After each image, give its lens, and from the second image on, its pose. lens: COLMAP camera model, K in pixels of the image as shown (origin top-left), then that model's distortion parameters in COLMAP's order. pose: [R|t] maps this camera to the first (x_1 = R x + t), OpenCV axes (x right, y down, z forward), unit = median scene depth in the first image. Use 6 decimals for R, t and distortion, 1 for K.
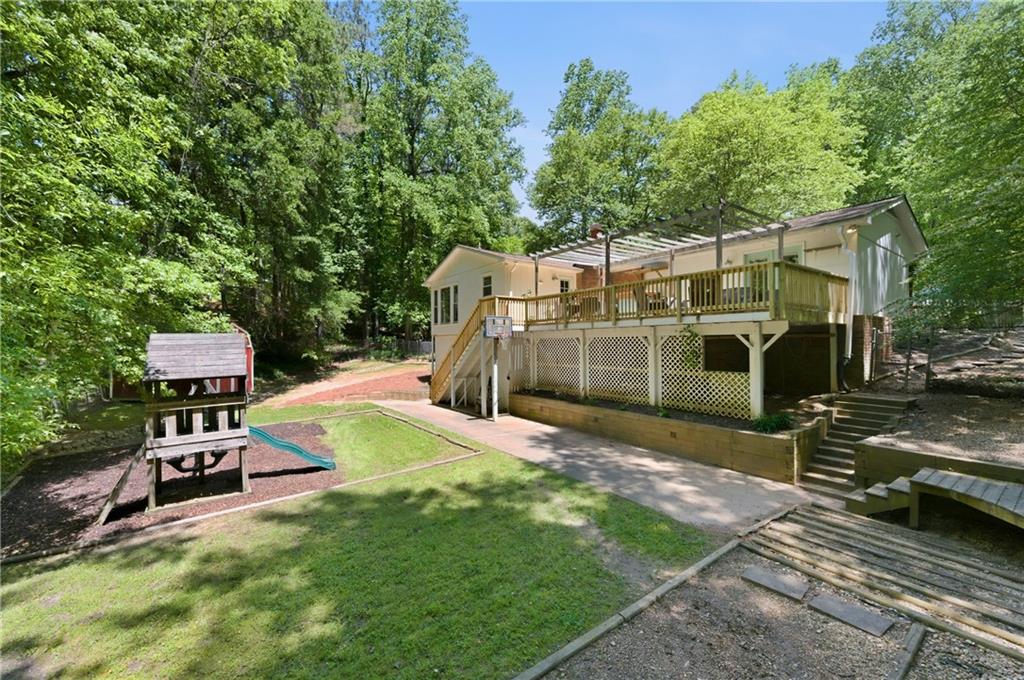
lens RADIAL K [[401.8, 0, 512.0], [0, 401.8, 340.0], [0, 0, 1]] dist [0.001679, 0.000112]
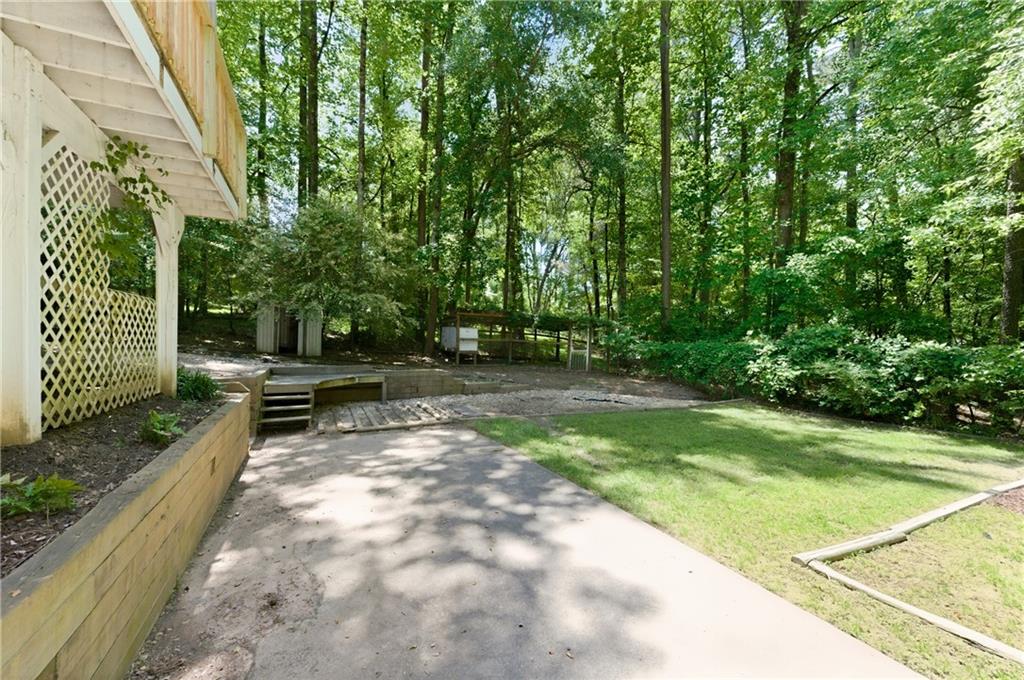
lens RADIAL K [[401.8, 0, 512.0], [0, 401.8, 340.0], [0, 0, 1]] dist [0.001679, 0.000112]
pose [[-0.987593, 0.002206, 0.157020, 0.106627], [-0.000548, 0.999847, -0.017494, 0.161641], [-0.157034, -0.017363, -0.987441, 1.606889]]
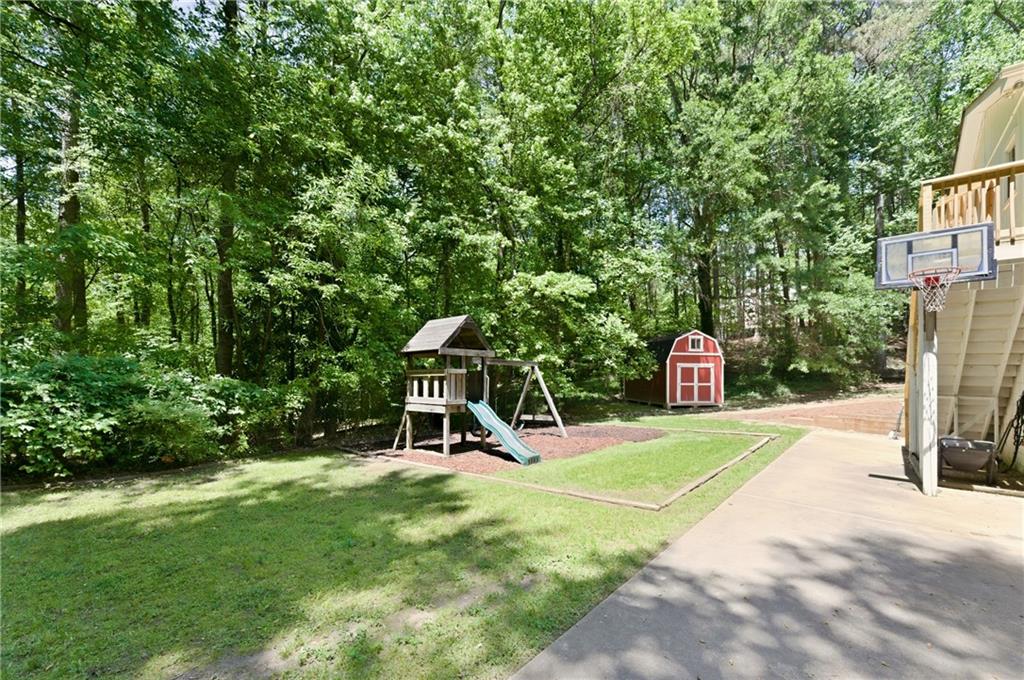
lens RADIAL K [[413.0, 0, 512.8], [0, 413.0, 370.9], [0, 0, 1]] dist [-0.002597, -0.000281]
pose [[0.226212, -0.000180, -0.974078, 0.473186], [0.004040, 0.999992, 0.000754, 0.134625], [0.974070, -0.004106, 0.226211, 0.875777]]
